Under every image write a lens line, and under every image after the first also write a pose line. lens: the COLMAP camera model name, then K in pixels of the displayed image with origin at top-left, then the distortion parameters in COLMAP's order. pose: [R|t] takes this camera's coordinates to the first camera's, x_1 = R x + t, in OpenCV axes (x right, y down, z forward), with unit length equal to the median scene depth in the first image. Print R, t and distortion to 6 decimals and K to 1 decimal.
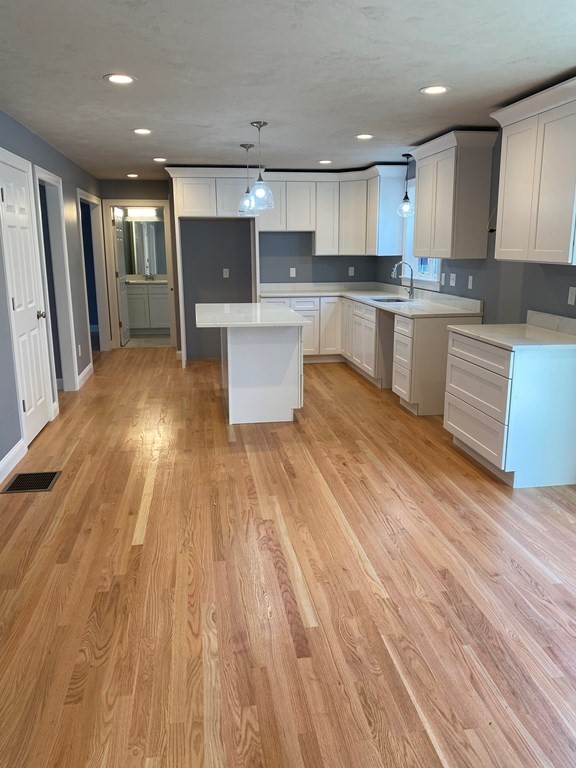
lens RADIAL K [[604.2, 0, 288.0], [0, 604.2, 384.0], [0, 0, 1]] dist [0.126132, -0.259649]
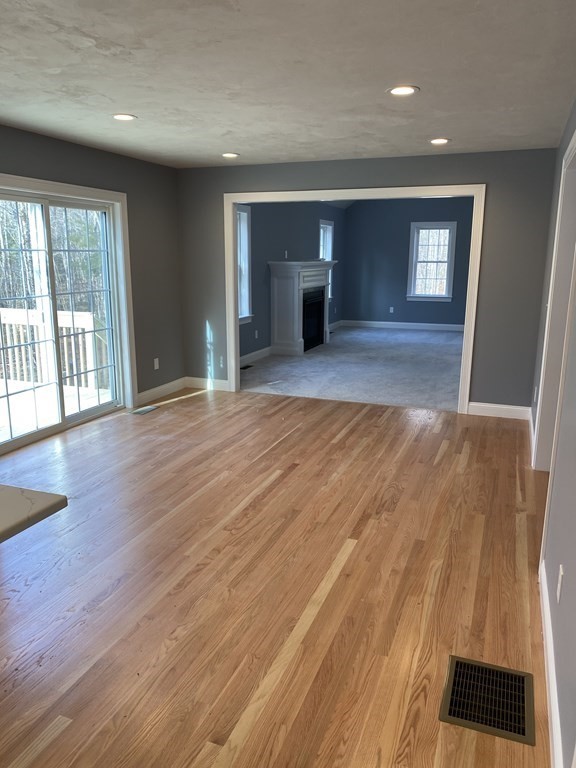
lens RADIAL K [[586.6, 0, 288.0], [0, 586.6, 384.0], [0, 0, 1]] dist [0.035028, -0.042846]
pose [[-0.871887, -0.107282, 0.477811, -0.370775], [0.107727, 0.909789, 0.400847, -0.250547], [-0.477711, 0.400966, -0.781677, 1.063489]]
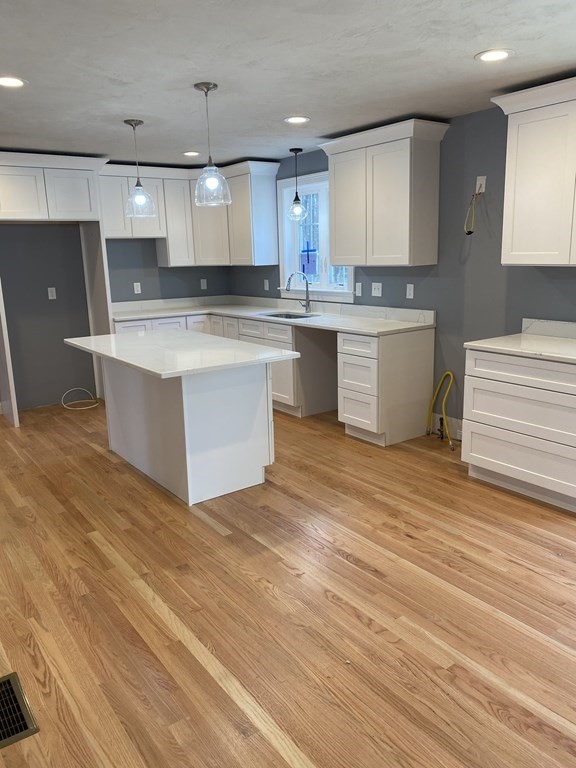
lens RADIAL K [[586.6, 0, 288.0], [0, 586.6, 384.0], [0, 0, 1]] dist [0.035028, -0.042846]
pose [[0.884524, -0.121650, 0.450354, -0.288531], [0.125072, 0.991897, 0.022283, -0.076421], [-0.449416, 0.036617, 0.892572, 0.326417]]
